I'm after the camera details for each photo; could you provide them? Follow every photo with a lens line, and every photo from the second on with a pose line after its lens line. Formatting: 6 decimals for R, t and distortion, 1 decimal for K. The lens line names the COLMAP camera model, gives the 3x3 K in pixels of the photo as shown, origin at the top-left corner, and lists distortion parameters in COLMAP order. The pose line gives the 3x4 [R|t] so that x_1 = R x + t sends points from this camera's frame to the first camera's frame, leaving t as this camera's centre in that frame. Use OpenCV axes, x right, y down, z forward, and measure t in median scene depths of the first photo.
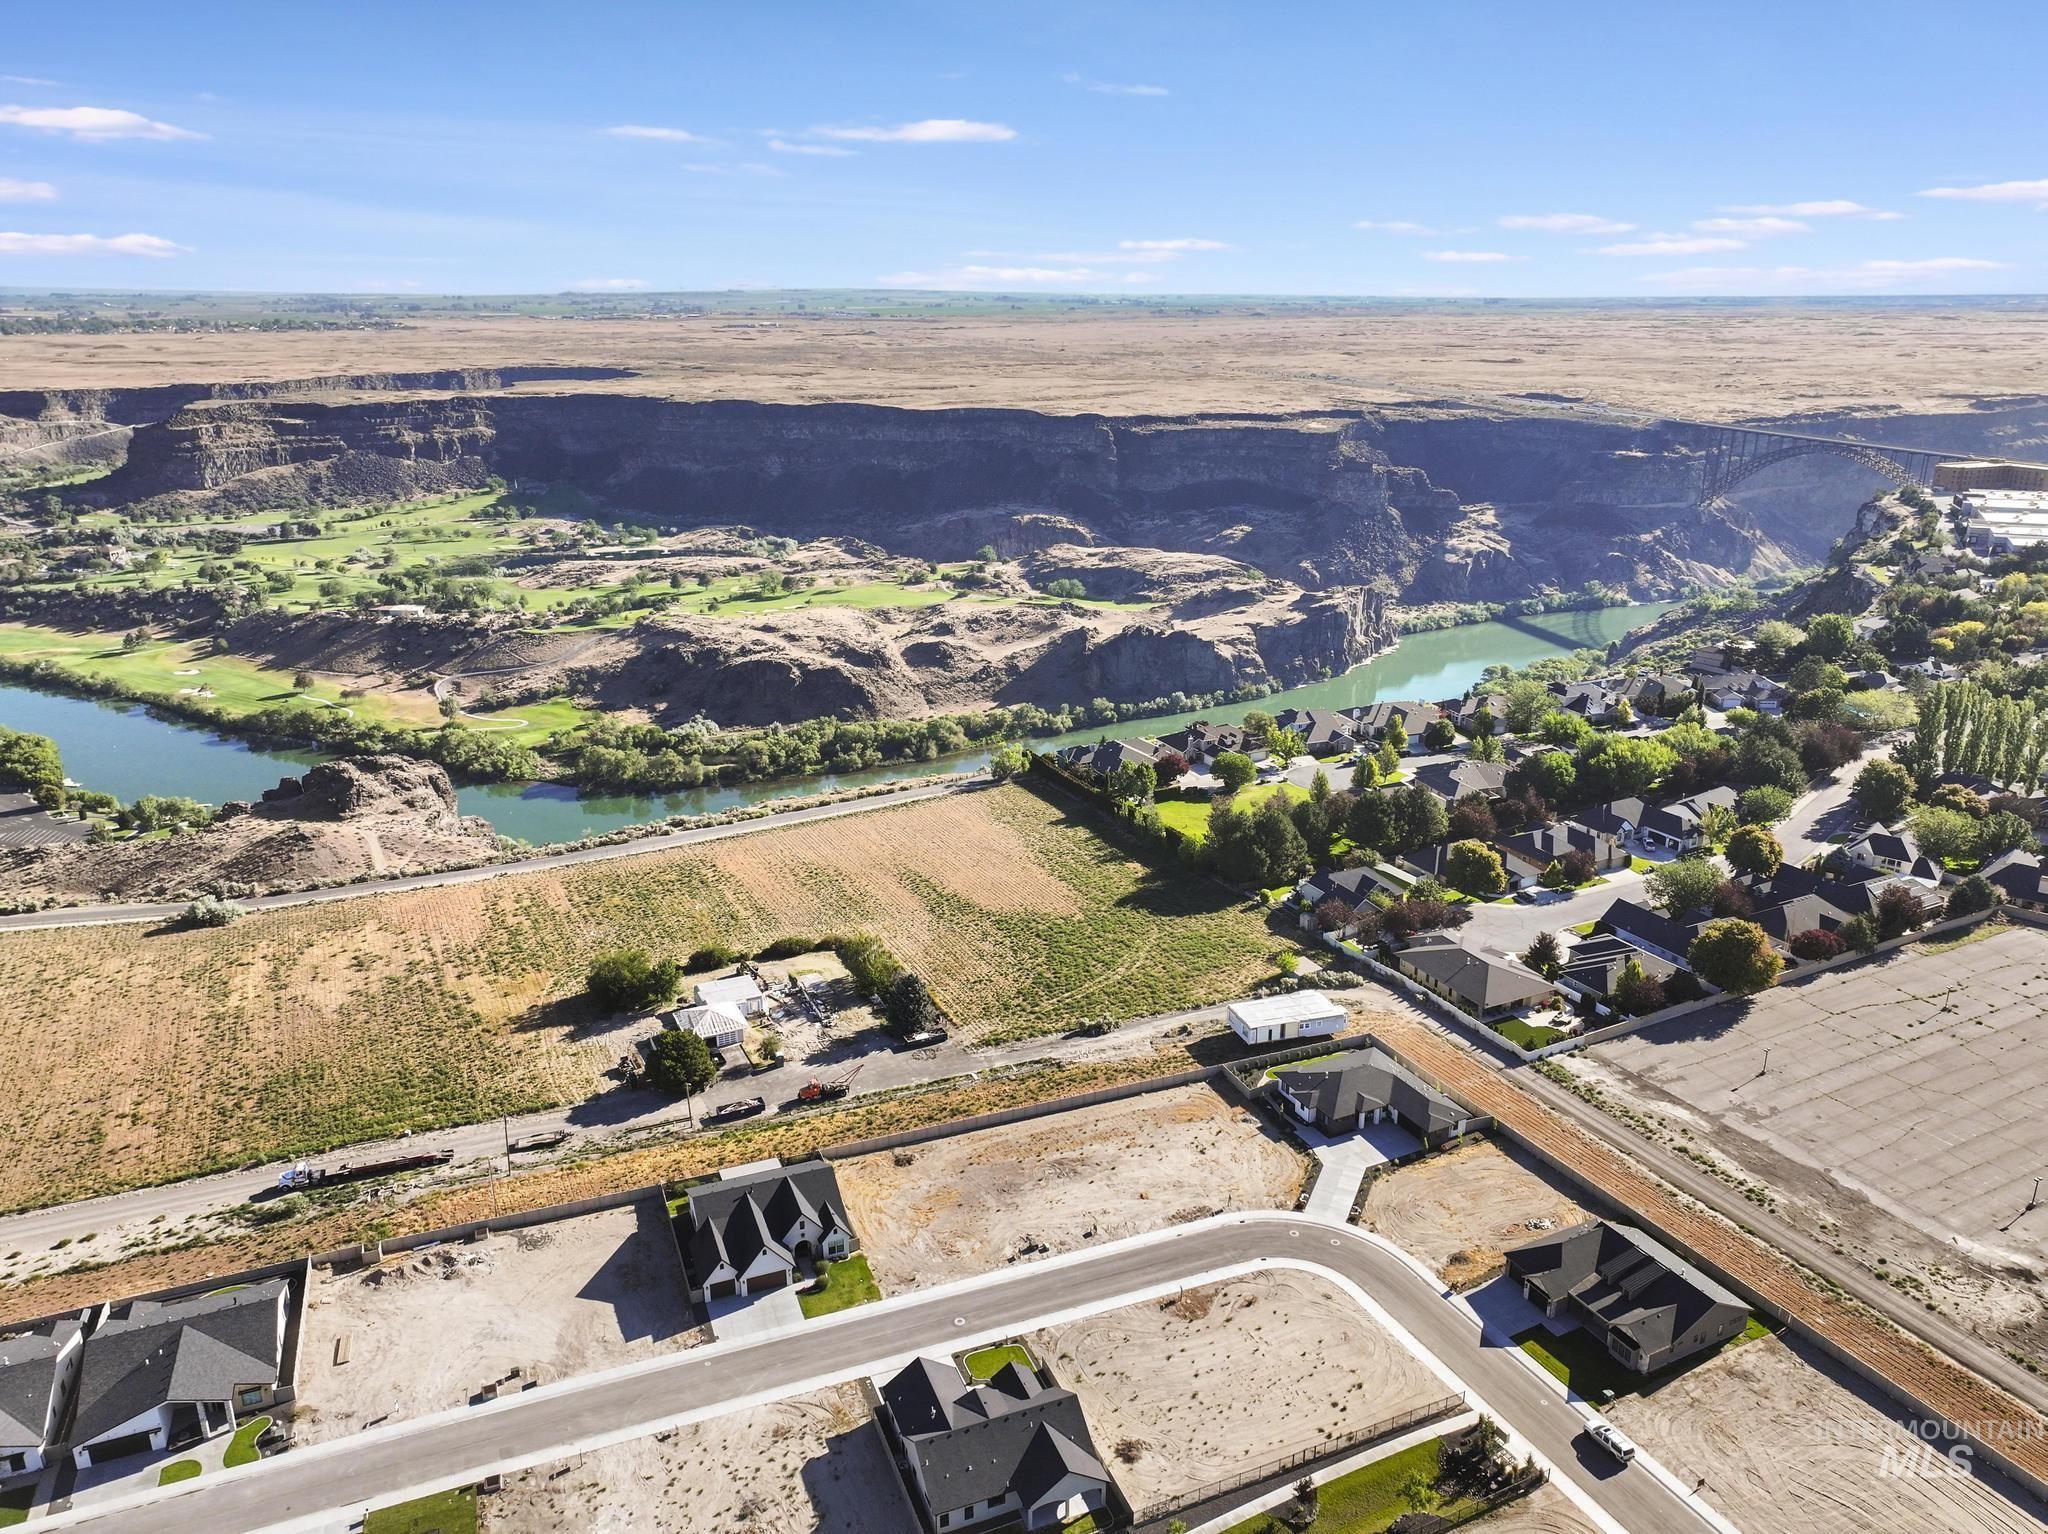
lens RADIAL K [[1431.1, 0, 1030.9], [0, 1431.1, 769.1], [0, 0, 1]] dist [0.003671, 0.009976]
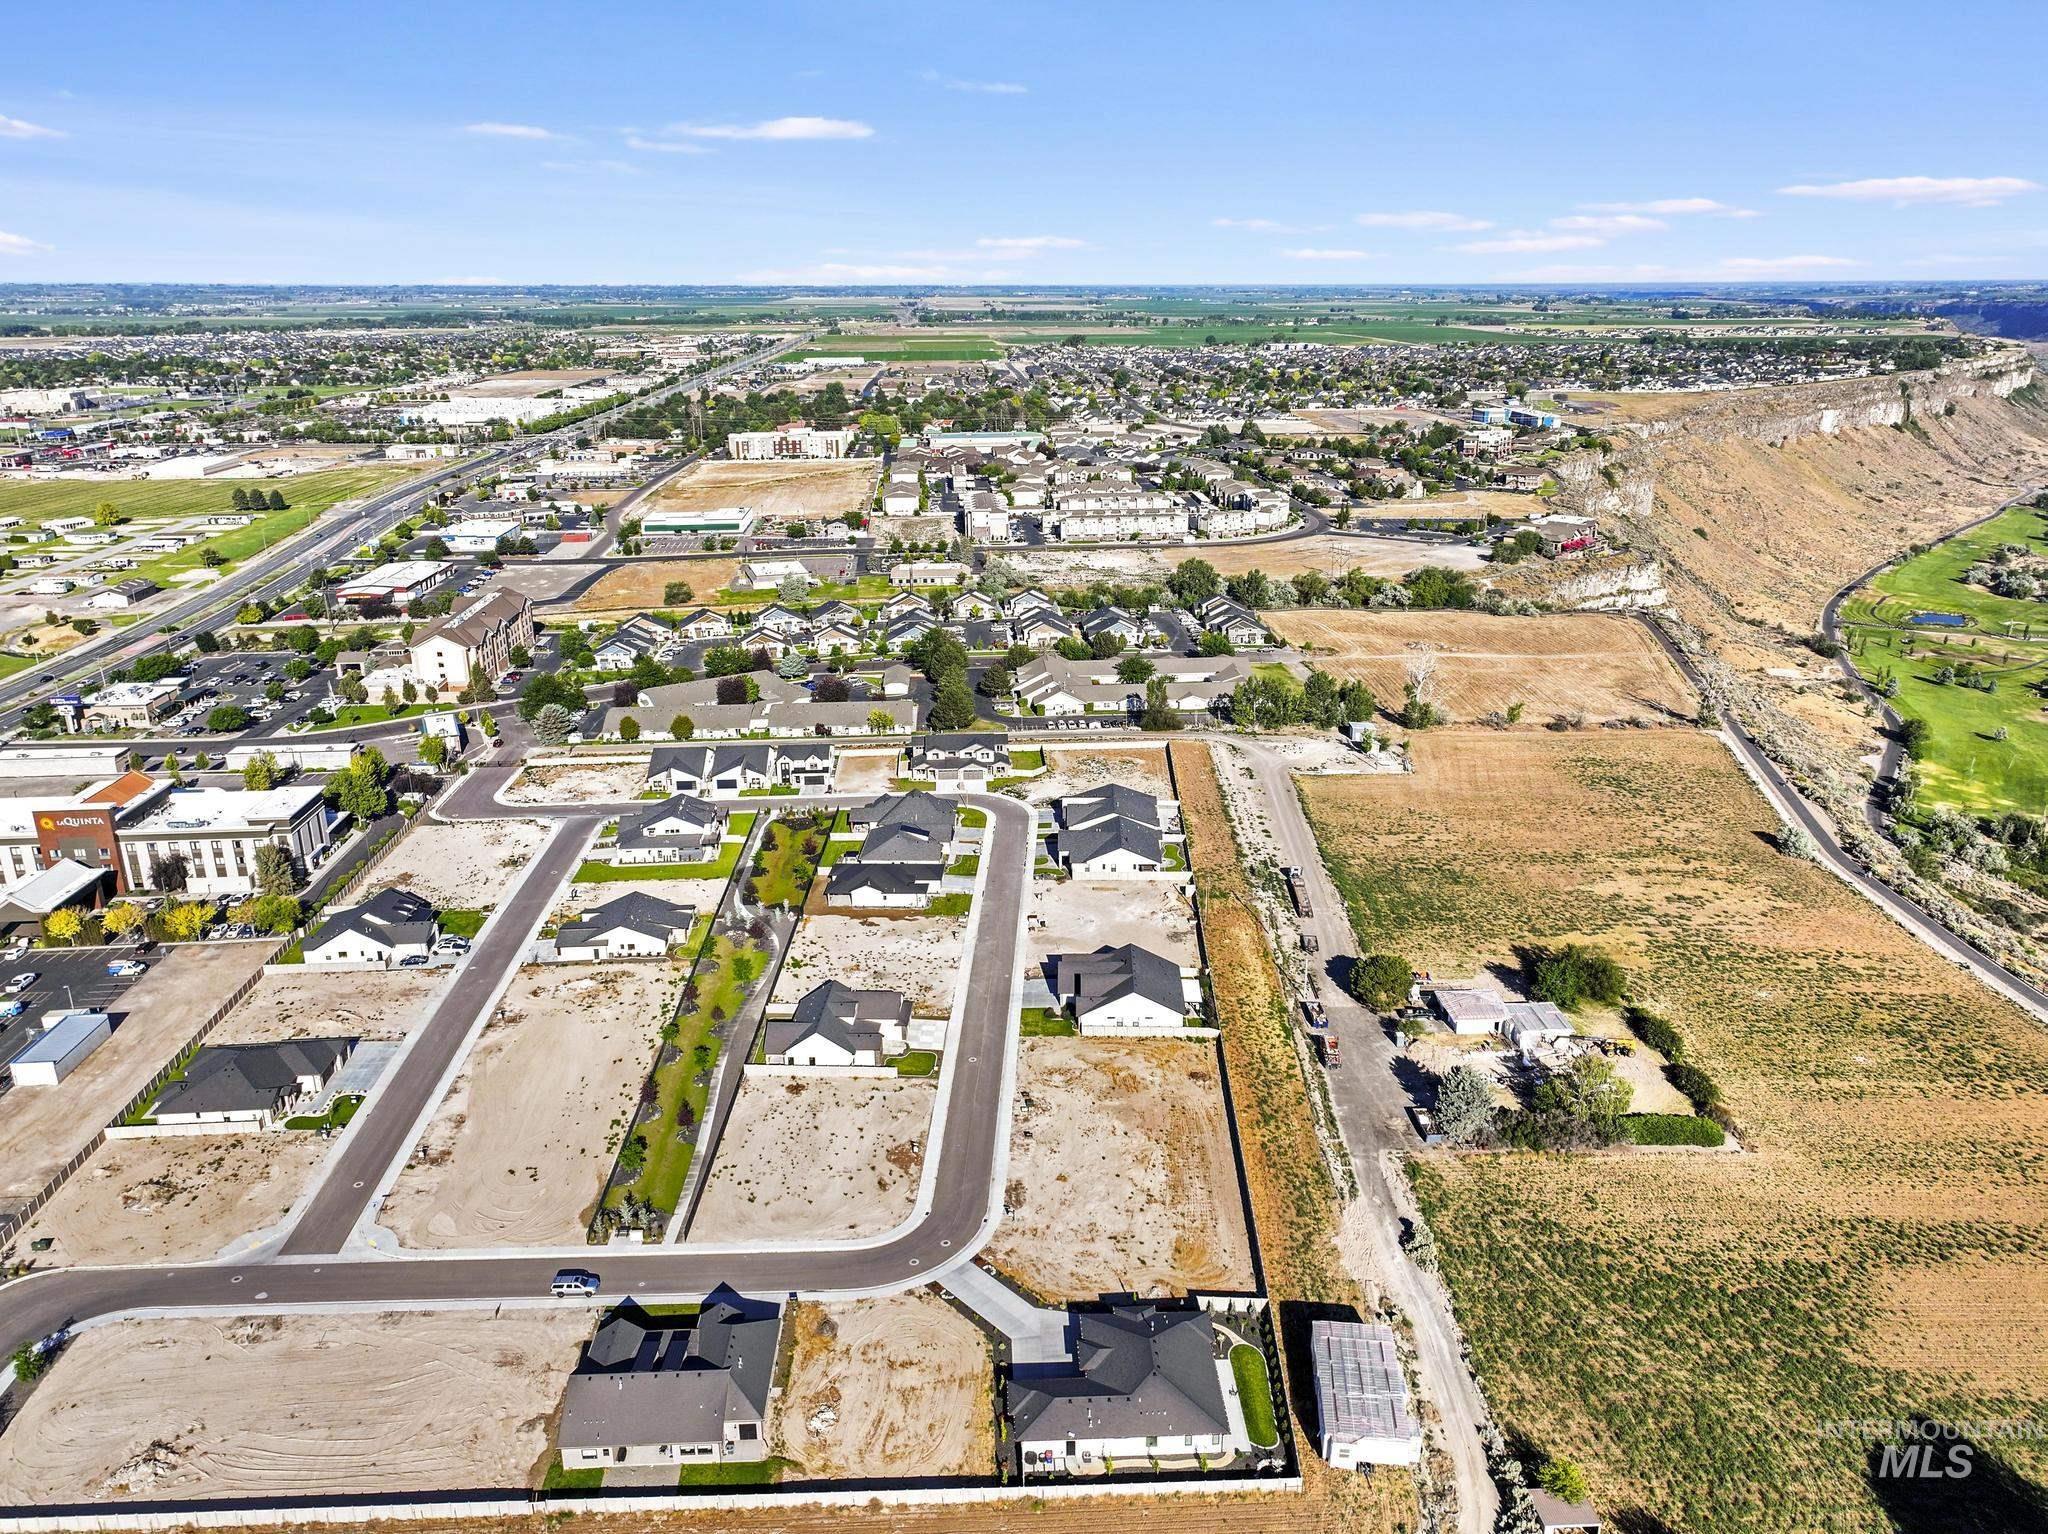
lens RADIAL K [[1459.4, 0, 1030.9], [0, 1459.4, 764.0], [0, 0, 1]] dist [0.006449, 0.003626]
pose [[-0.404398, 0.290630, -0.867177, 0.601335], [-0.276317, 0.865033, 0.418768, -0.254371], [0.871843, 0.408965, -0.269512, 0.765143]]
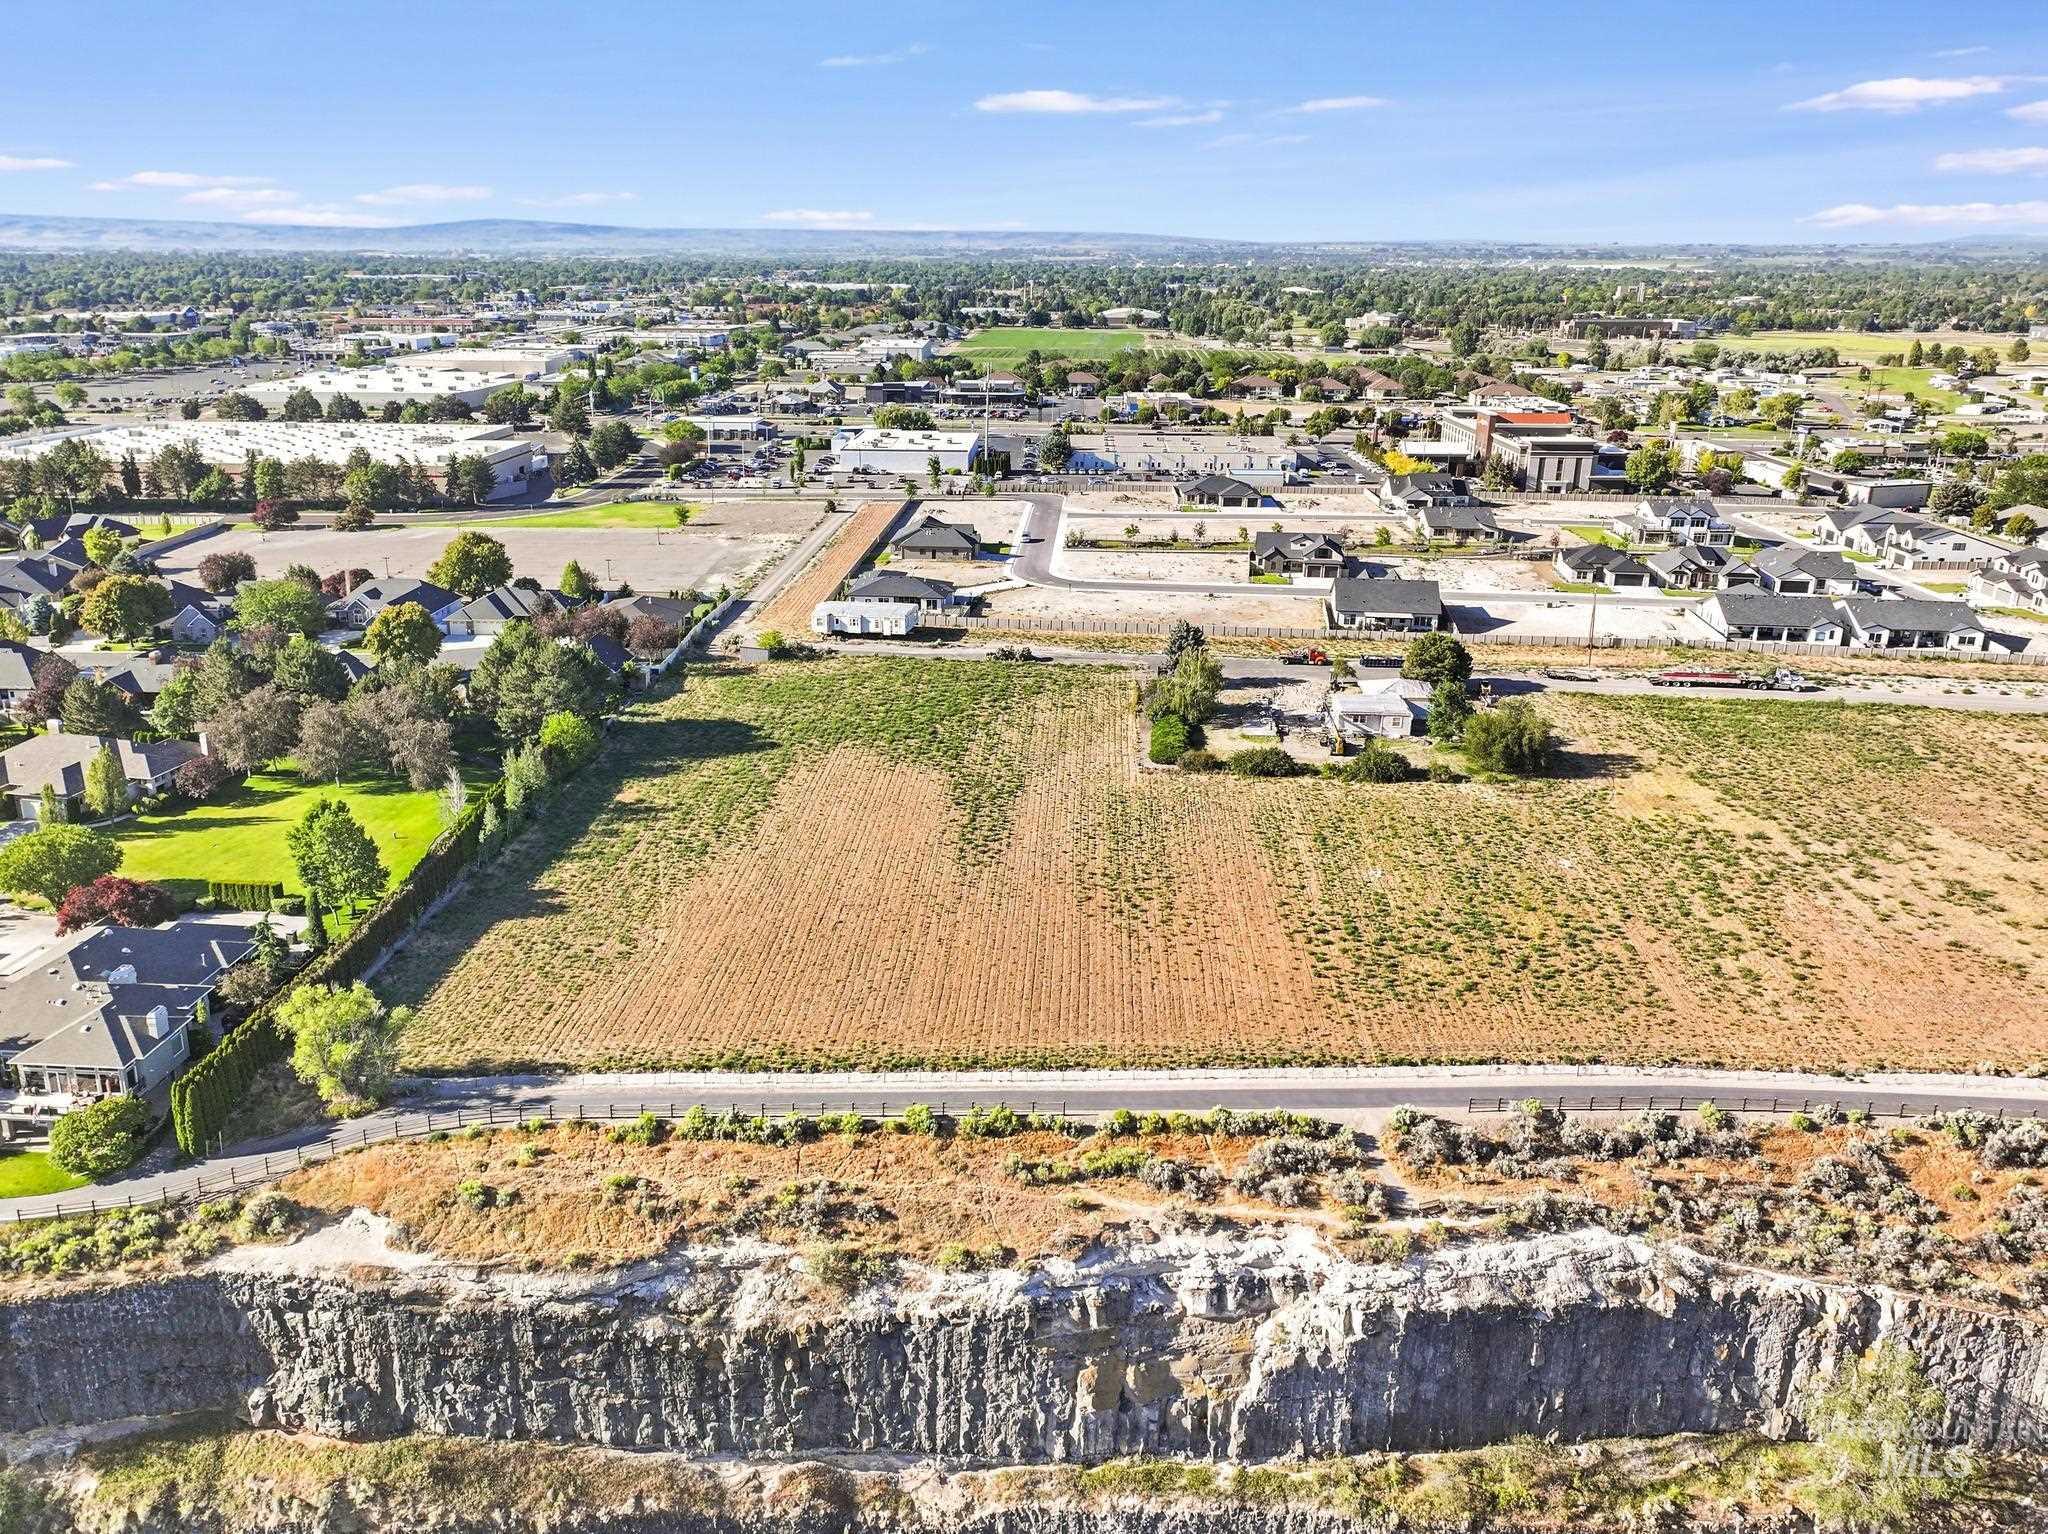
lens RADIAL K [[1521.8, 0, 979.6], [0, 1521.8, 768.6], [0, 0, 1]] dist [0.003992, 0.002787]
pose [[-0.855580, -0.165564, 0.490480, -0.386384], [0.160277, 0.816199, 0.555095, -0.287502], [-0.492233, 0.553541, -0.671788, 1.462357]]
